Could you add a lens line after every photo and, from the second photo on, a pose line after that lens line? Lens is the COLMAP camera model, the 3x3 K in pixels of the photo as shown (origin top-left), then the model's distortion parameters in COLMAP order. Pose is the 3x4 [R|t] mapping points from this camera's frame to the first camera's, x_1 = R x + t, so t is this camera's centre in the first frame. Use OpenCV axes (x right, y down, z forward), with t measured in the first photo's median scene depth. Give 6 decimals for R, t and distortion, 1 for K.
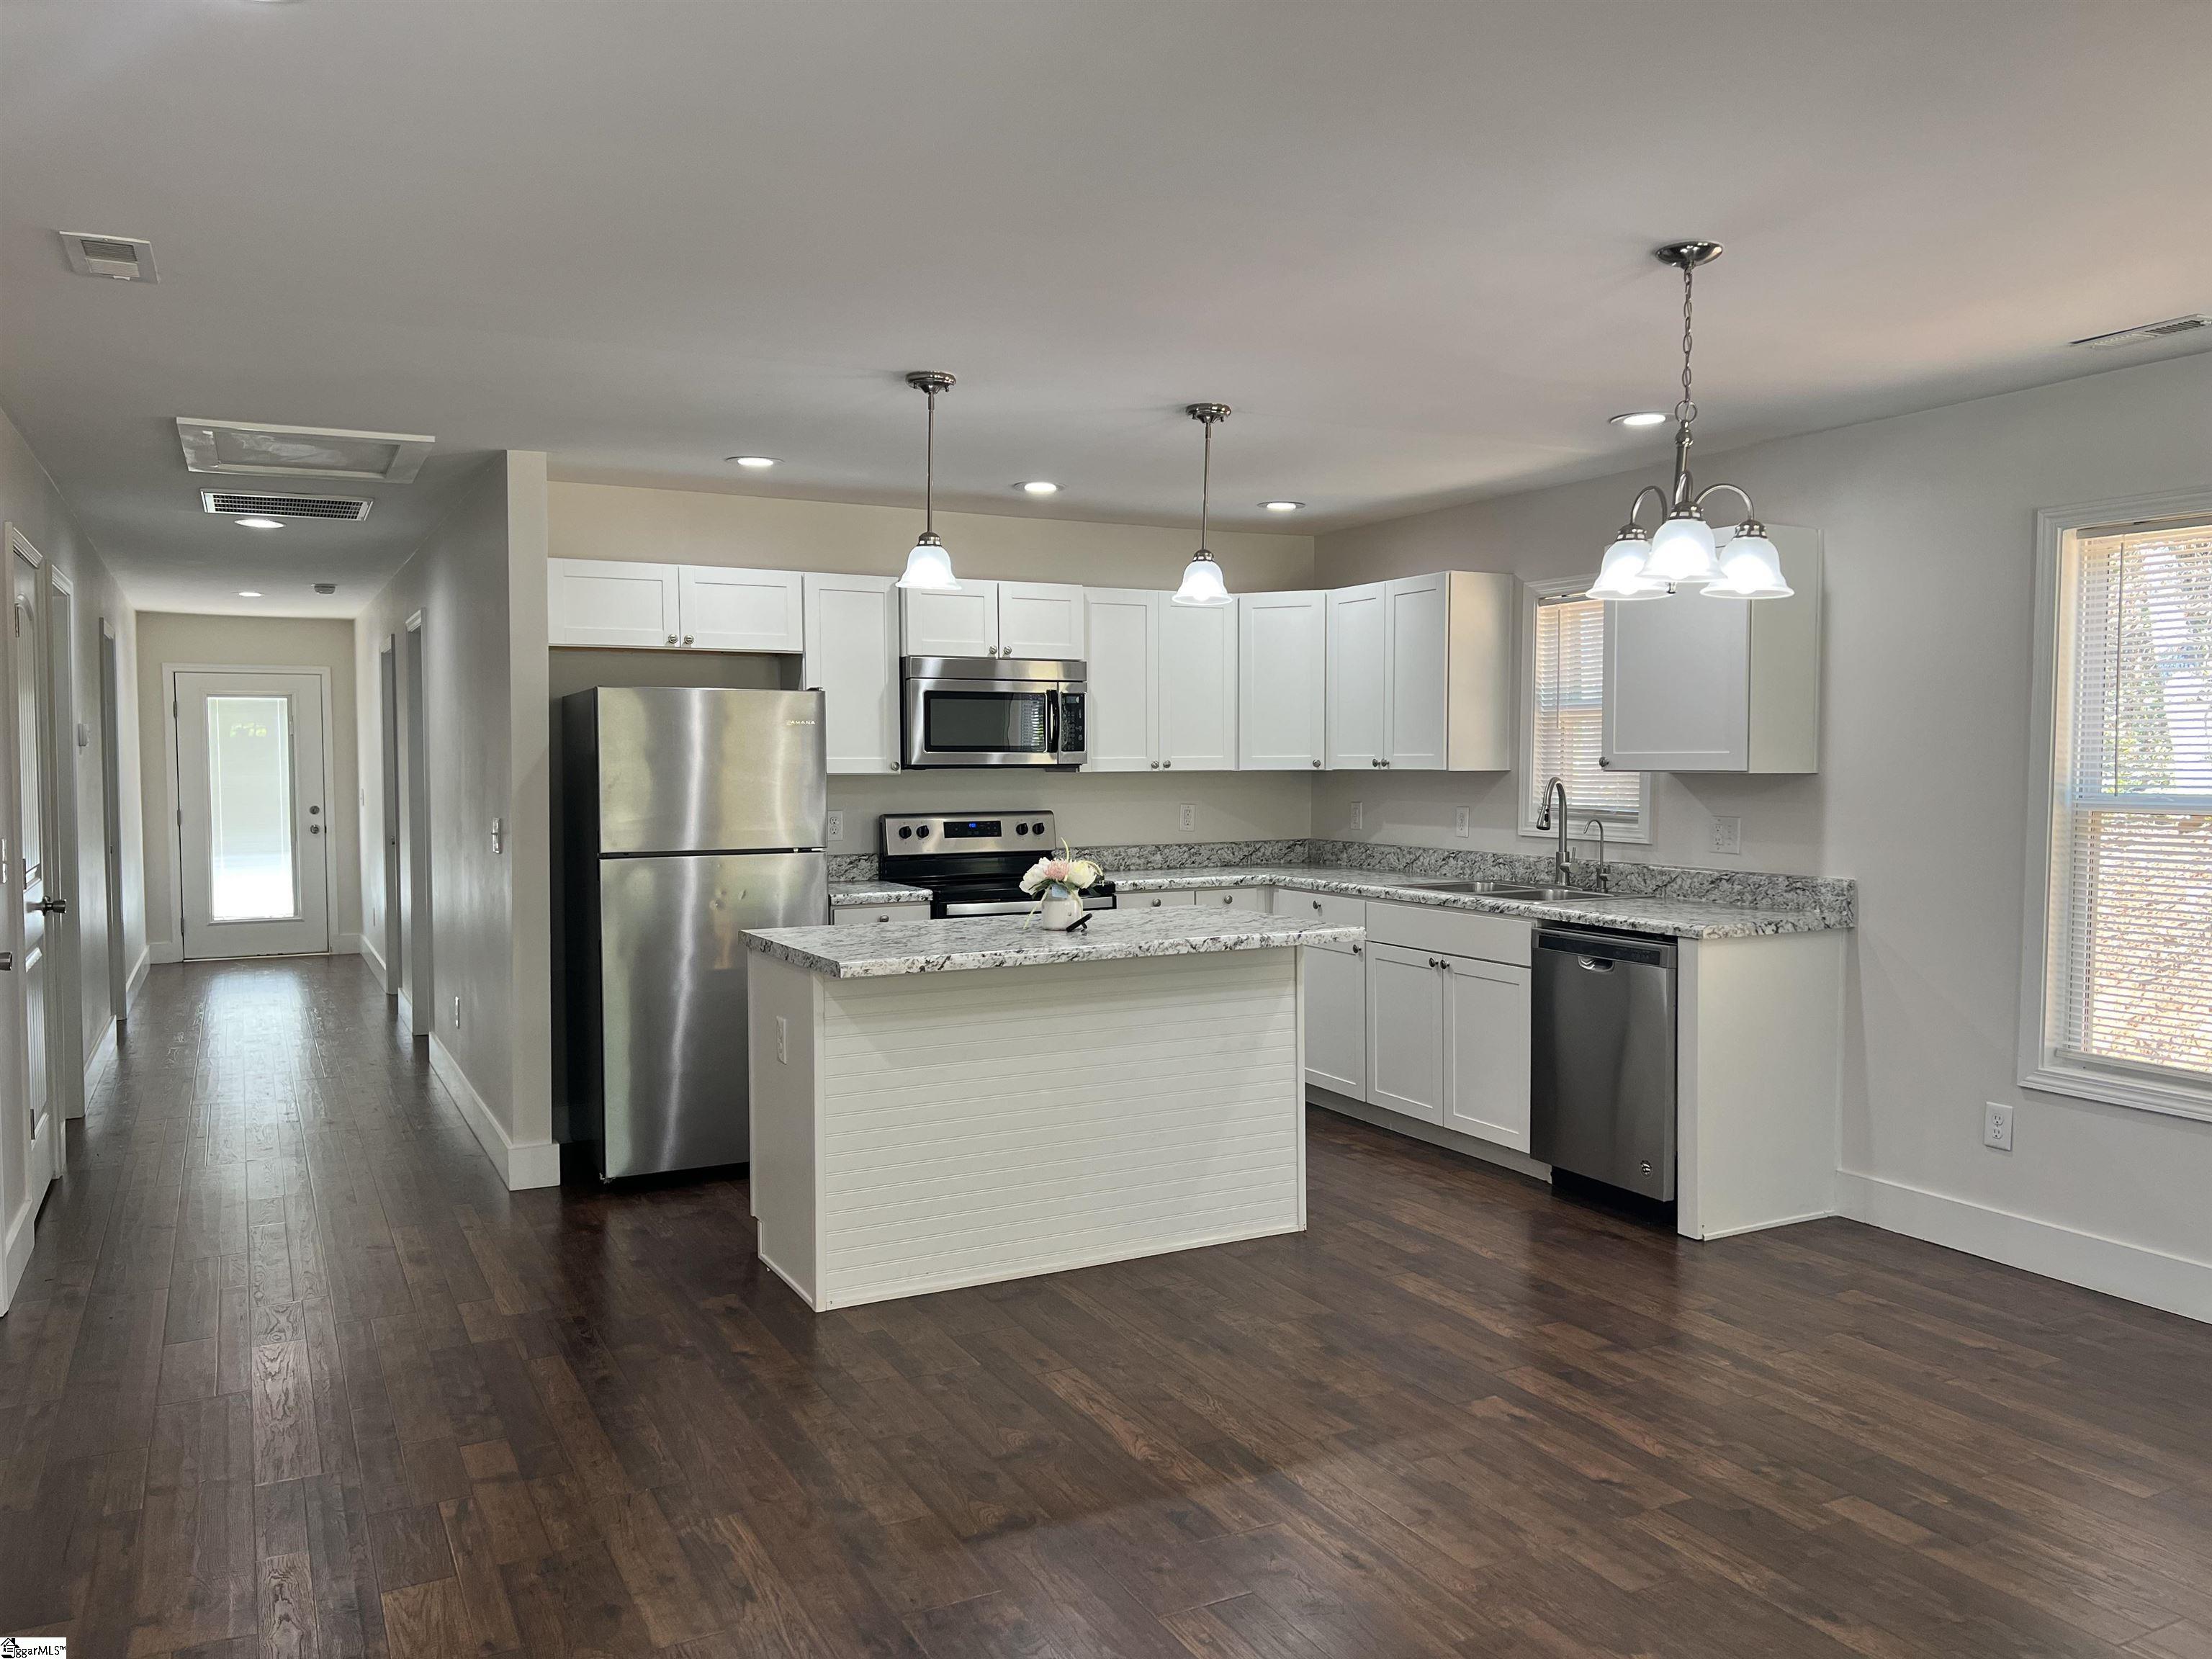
lens RADIAL K [[1653.5, 0, 1111.7], [0, 1653.5, 821.8], [0, 0, 1]] dist [0.191544, -0.493118]
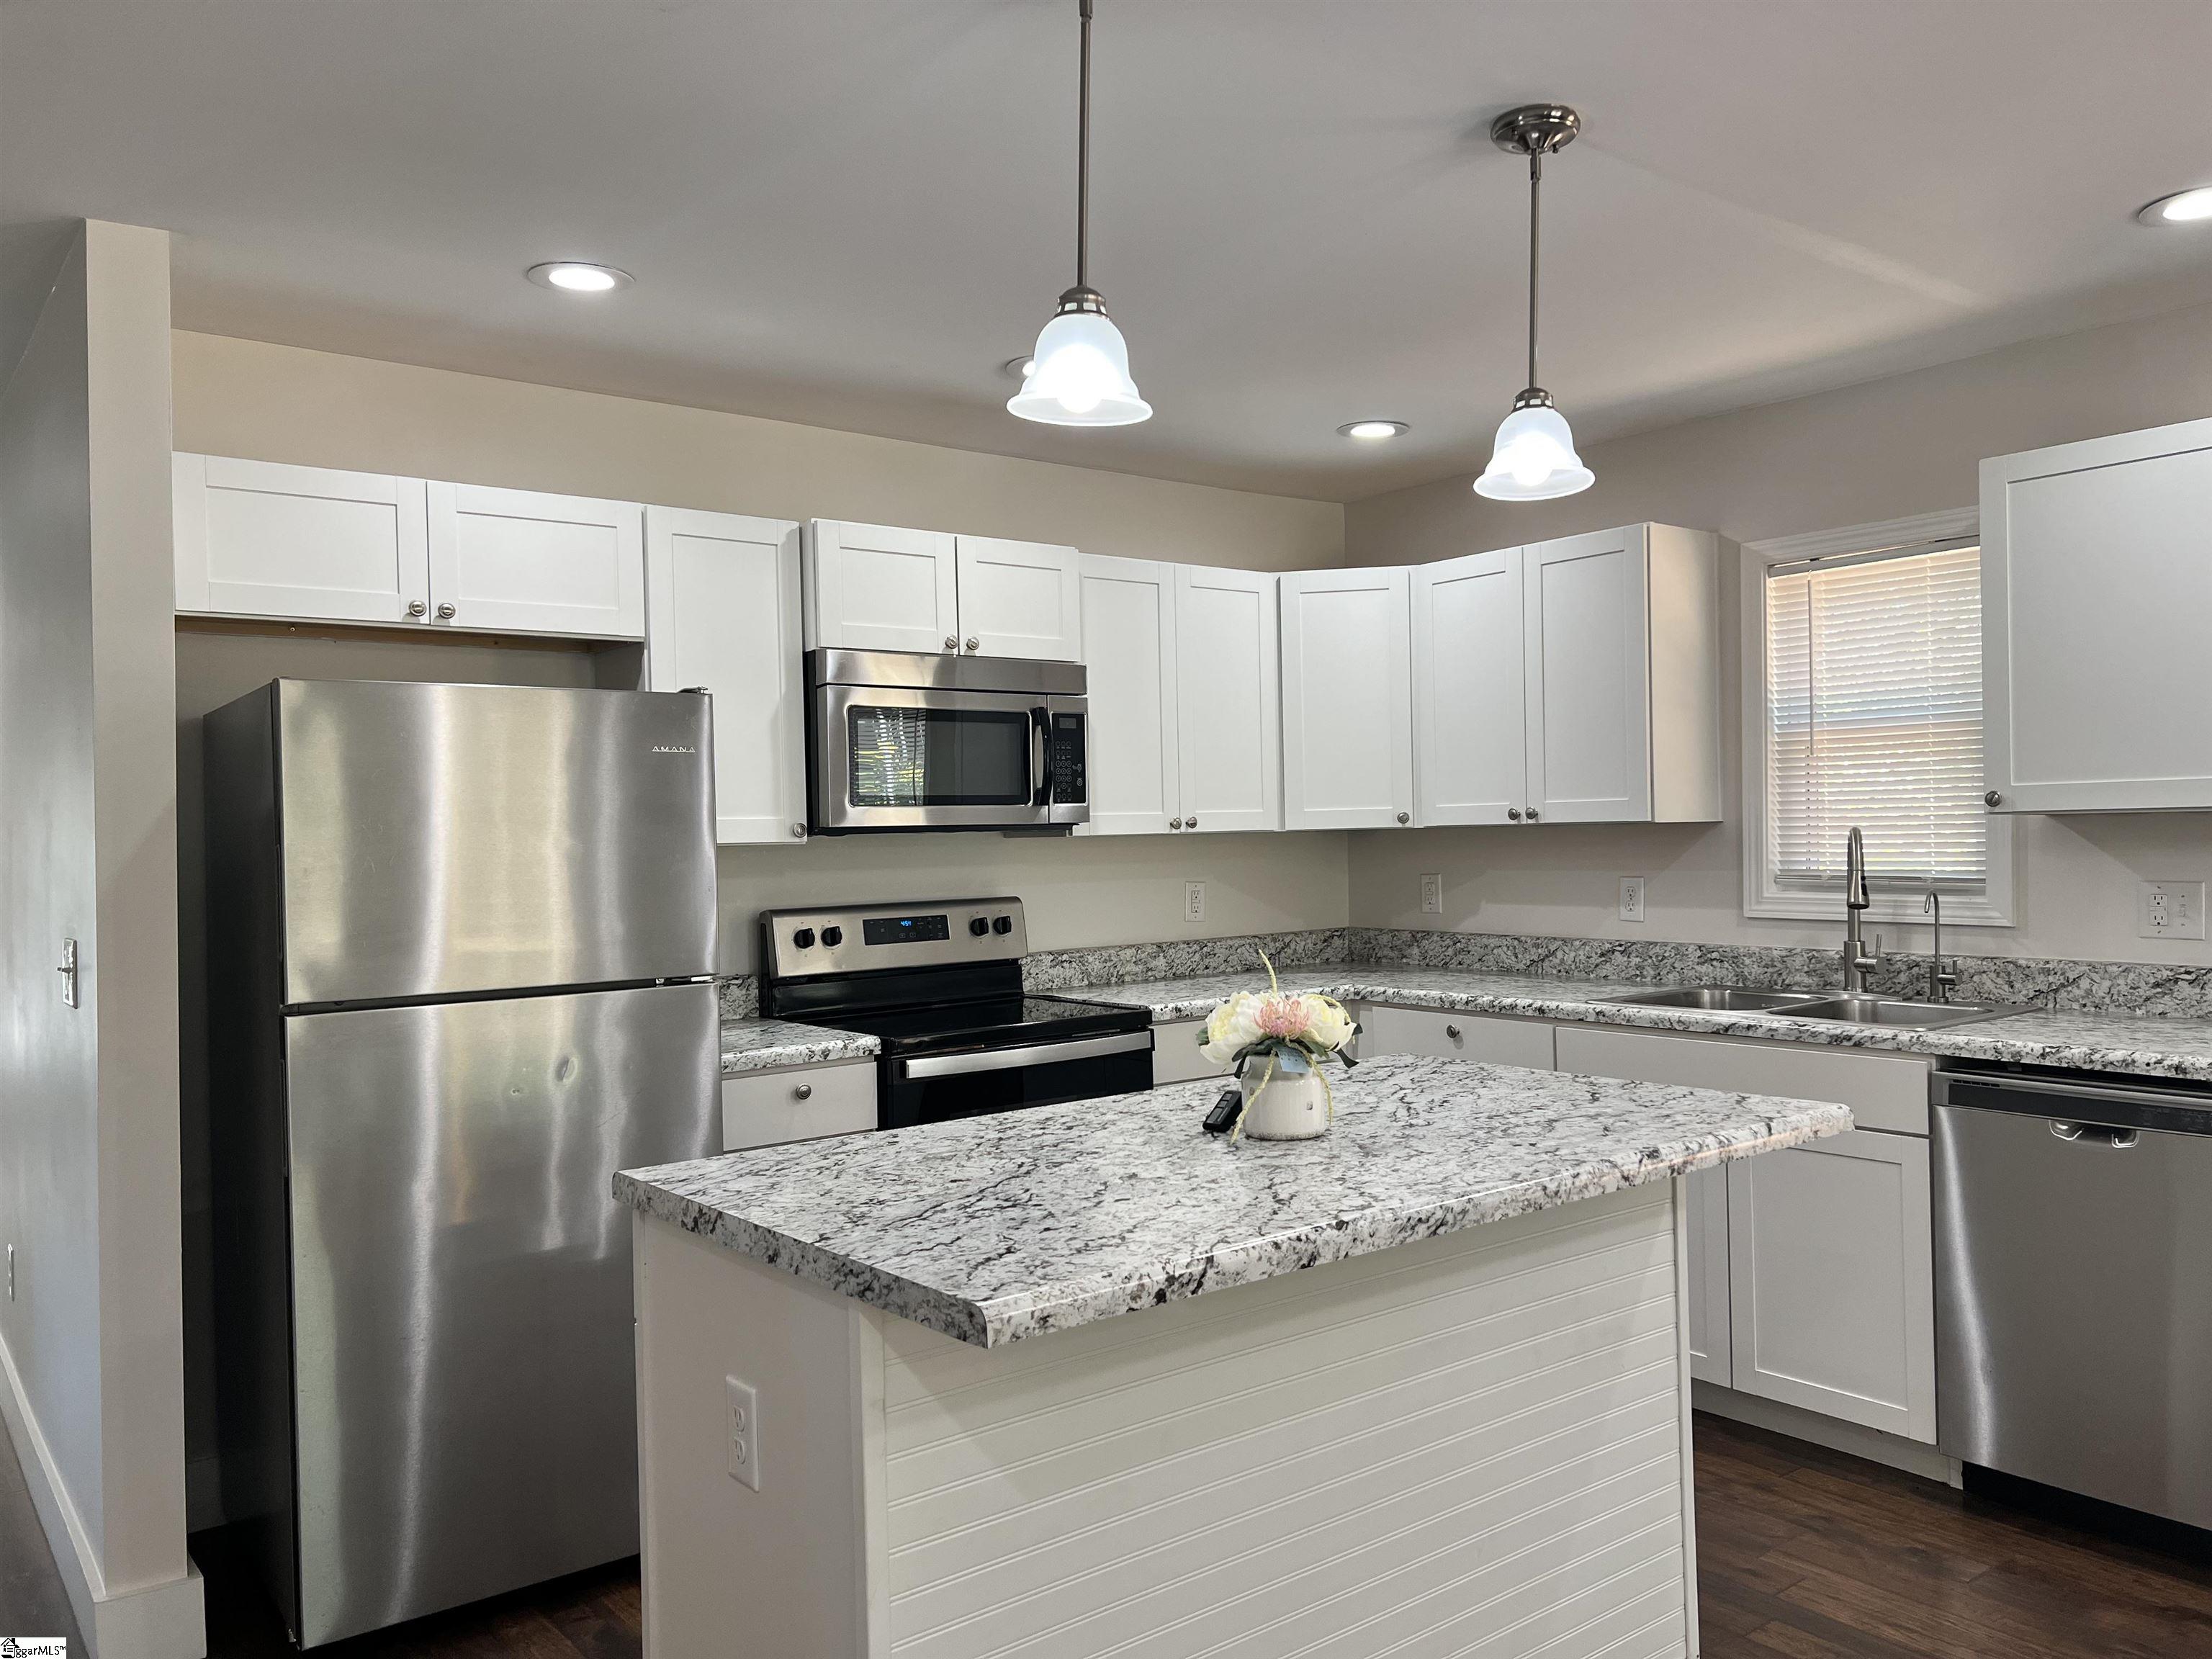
lens RADIAL K [[1654.1, 0, 1118.0], [0, 1654.1, 831.7], [0, 0, 1]] dist [0.076019, -0.099660]
pose [[0.982997, -0.017712, 0.182764, -0.132673], [0.025437, 0.998875, -0.040010, -0.006077], [-0.181850, 0.043979, 0.982342, 0.402934]]
